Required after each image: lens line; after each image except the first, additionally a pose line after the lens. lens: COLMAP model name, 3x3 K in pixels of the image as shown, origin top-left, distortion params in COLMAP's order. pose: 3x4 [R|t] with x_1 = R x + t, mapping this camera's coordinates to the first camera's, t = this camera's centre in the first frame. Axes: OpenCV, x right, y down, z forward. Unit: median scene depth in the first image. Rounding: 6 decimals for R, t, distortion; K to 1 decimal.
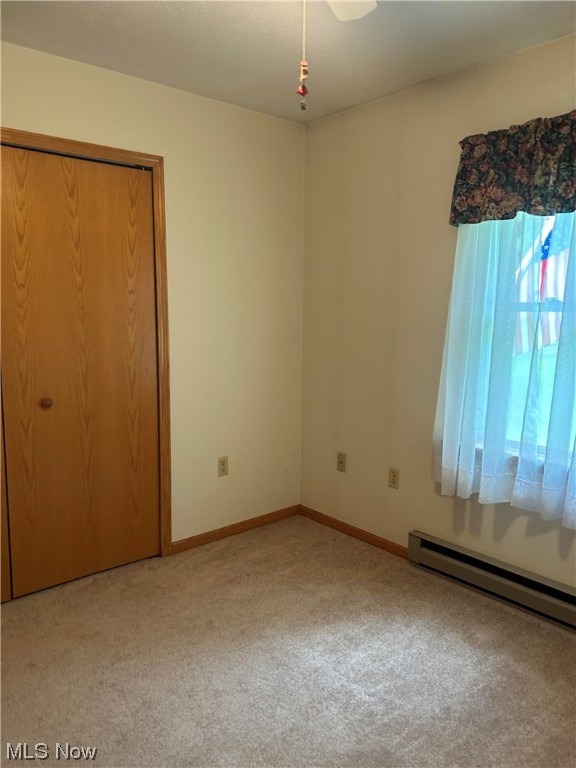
lens RADIAL K [[584.6, 0, 288.0], [0, 584.6, 384.0], [0, 0, 1]] dist [0.122839, -0.125668]
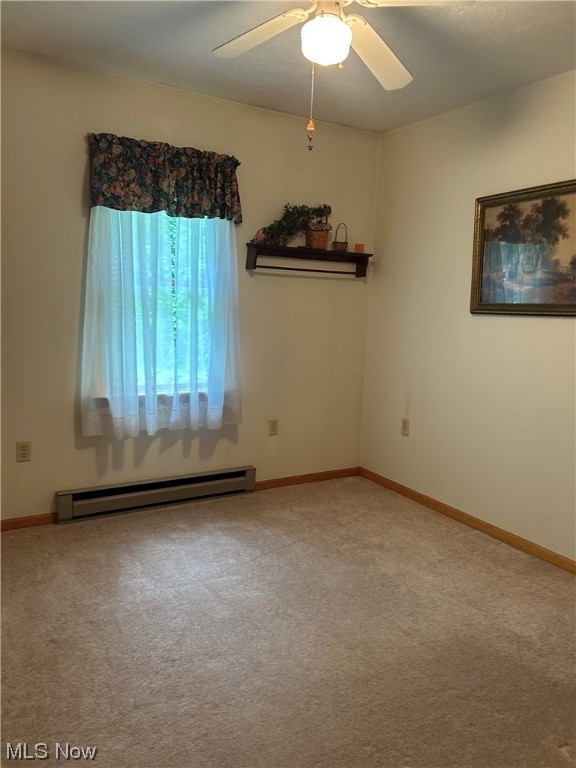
lens RADIAL K [[584.6, 0, 288.0], [0, 584.6, 384.0], [0, 0, 1]] dist [0.122839, -0.125668]
pose [[0.185722, -0.150053, 0.971077, -0.849124], [0.096571, 0.986274, 0.133932, -0.051847], [-0.977845, 0.068904, 0.197664, 0.456559]]
